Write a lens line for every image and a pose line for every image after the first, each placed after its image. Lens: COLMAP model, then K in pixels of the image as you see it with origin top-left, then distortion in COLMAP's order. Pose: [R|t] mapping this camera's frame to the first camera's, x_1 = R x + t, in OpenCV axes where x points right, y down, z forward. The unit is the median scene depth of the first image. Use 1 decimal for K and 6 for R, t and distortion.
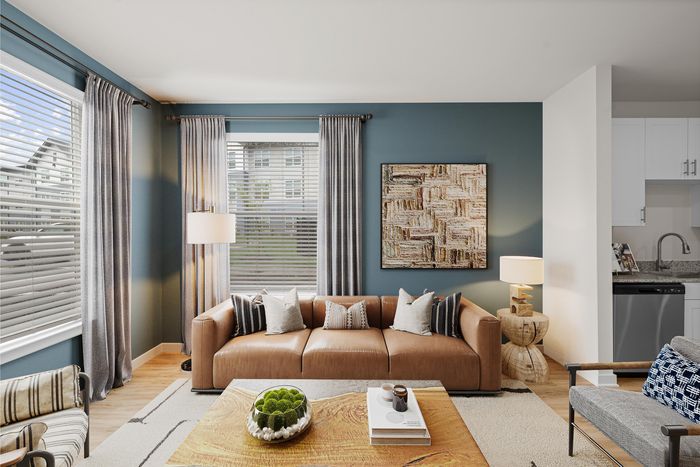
lens RADIAL K [[251.7, 0, 352.4], [0, 251.7, 240.0], [0, 0, 1]] dist [-0.005486, 0.000025]
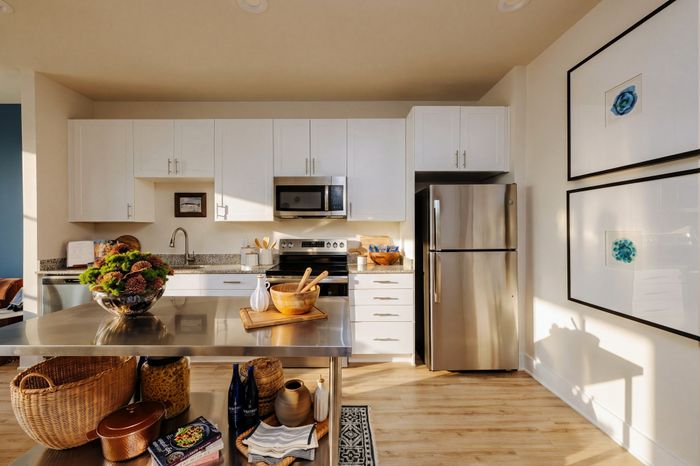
lens RADIAL K [[279.7, 0, 347.3], [0, 279.7, 230.4], [0, 0, 1]] dist [0.008626, -0.001286]
pose [[0.999723, -0.001202, 0.023520, 2.076225], [0.001440, 0.999948, -0.010095, -0.004200], [-0.023506, 0.010126, 0.999672, -0.219546]]
